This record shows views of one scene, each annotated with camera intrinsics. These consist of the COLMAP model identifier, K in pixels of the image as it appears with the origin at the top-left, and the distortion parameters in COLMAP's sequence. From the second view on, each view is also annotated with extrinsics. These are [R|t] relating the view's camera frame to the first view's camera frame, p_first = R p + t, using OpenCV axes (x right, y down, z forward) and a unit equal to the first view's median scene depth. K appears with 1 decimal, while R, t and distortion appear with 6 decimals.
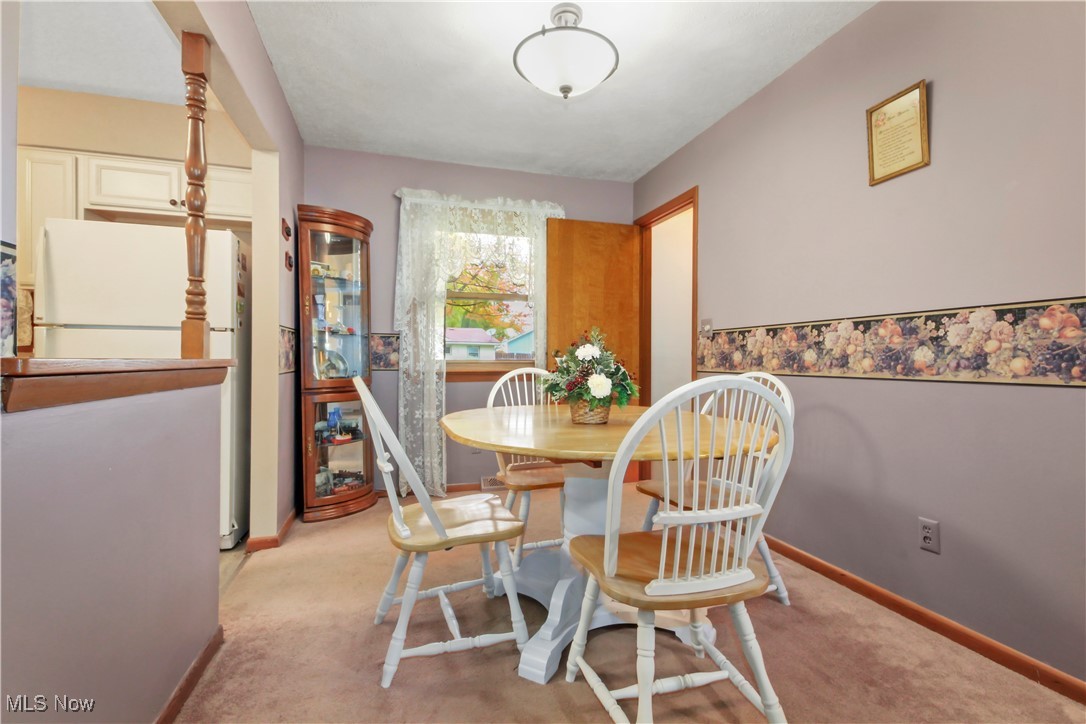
lens RADIAL K [[500.0, 0, 546.9], [0, 500.0, 359.2], [0, 0, 1]] dist [0.015999, 0.000173]
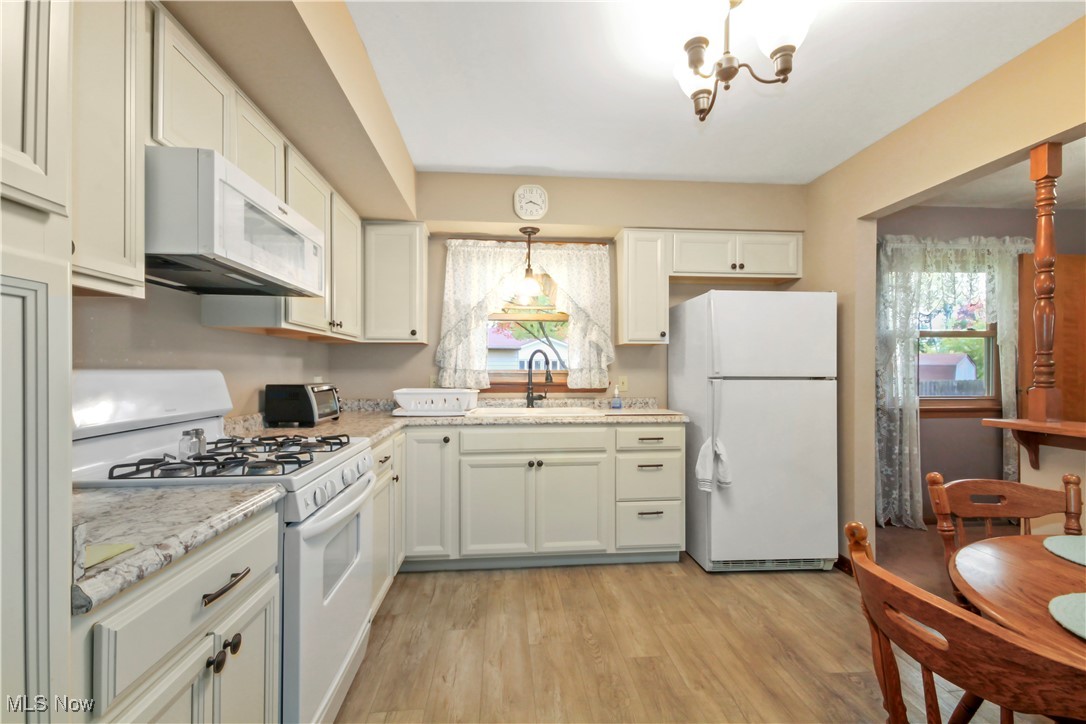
lens RADIAL K [[500.0, 0, 543.7], [0, 500.0, 360.3], [0, 0, 1]] dist [0.015999, 0.000173]
pose [[0.977417, -0.003823, -0.211283, -0.741003], [0.000935, 0.999905, -0.013767, -0.060914], [0.211316, 0.013259, 0.977328, -0.181908]]
